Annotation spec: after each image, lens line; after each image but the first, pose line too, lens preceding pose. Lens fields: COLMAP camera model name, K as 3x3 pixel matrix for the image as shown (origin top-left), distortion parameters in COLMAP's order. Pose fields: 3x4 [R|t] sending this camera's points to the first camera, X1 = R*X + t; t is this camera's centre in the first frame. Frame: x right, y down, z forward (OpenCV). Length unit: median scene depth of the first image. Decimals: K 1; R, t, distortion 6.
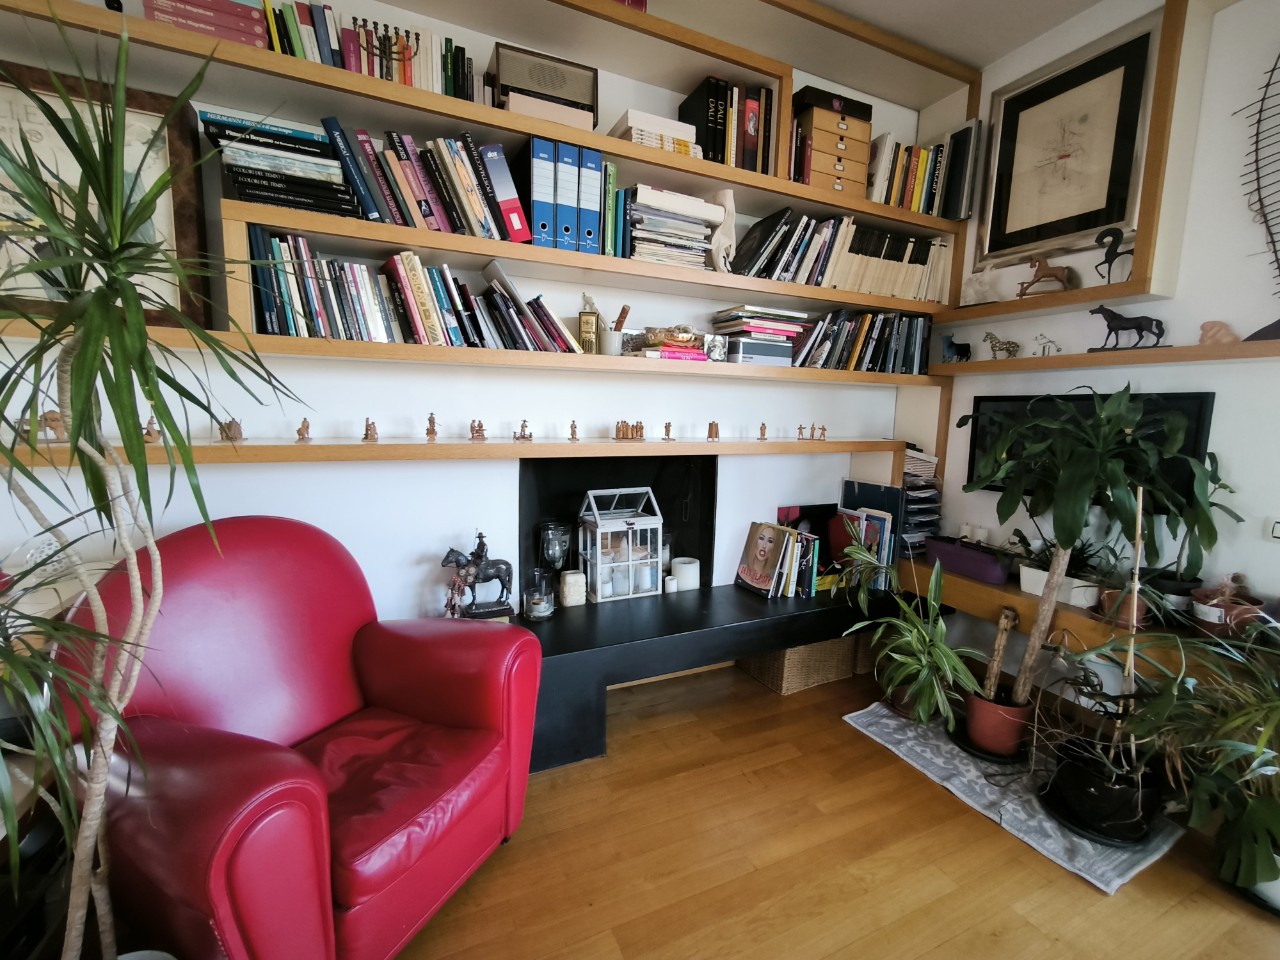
lens RADIAL K [[546.5, 0, 641.9], [0, 546.5, 482.2], [0, 0, 1]] dist [-0.001541, 0.004621]
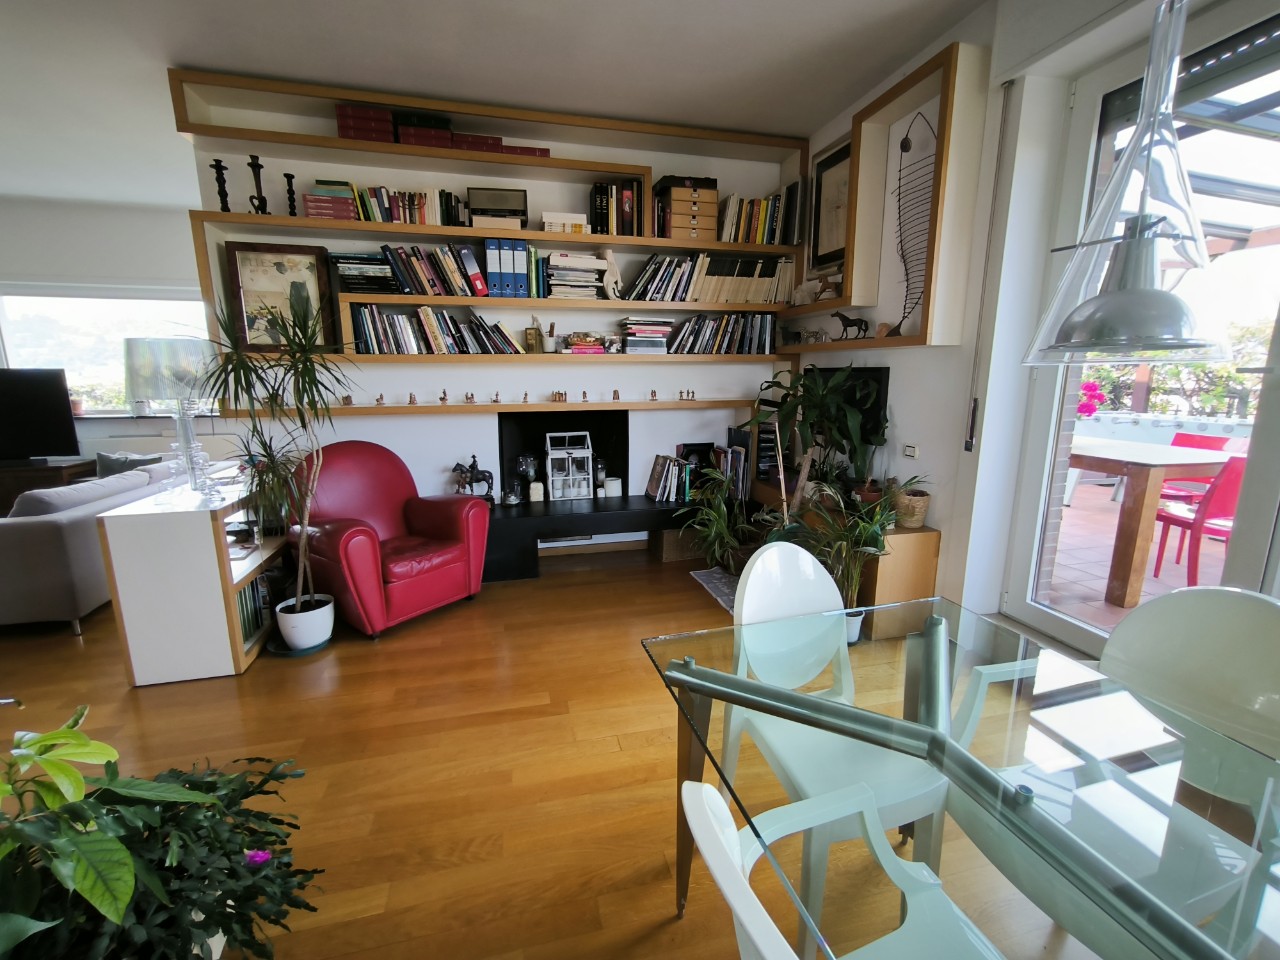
lens RADIAL K [[546.5, 0, 639.9], [0, 546.5, 481.1], [0, 0, 1]] dist [-0.001541, 0.004621]
pose [[0.982555, 0.012879, -0.185528, 0.548692], [-0.000786, 0.997878, 0.065108, 0.057610], [0.185973, -0.063826, 0.980480, -0.638093]]
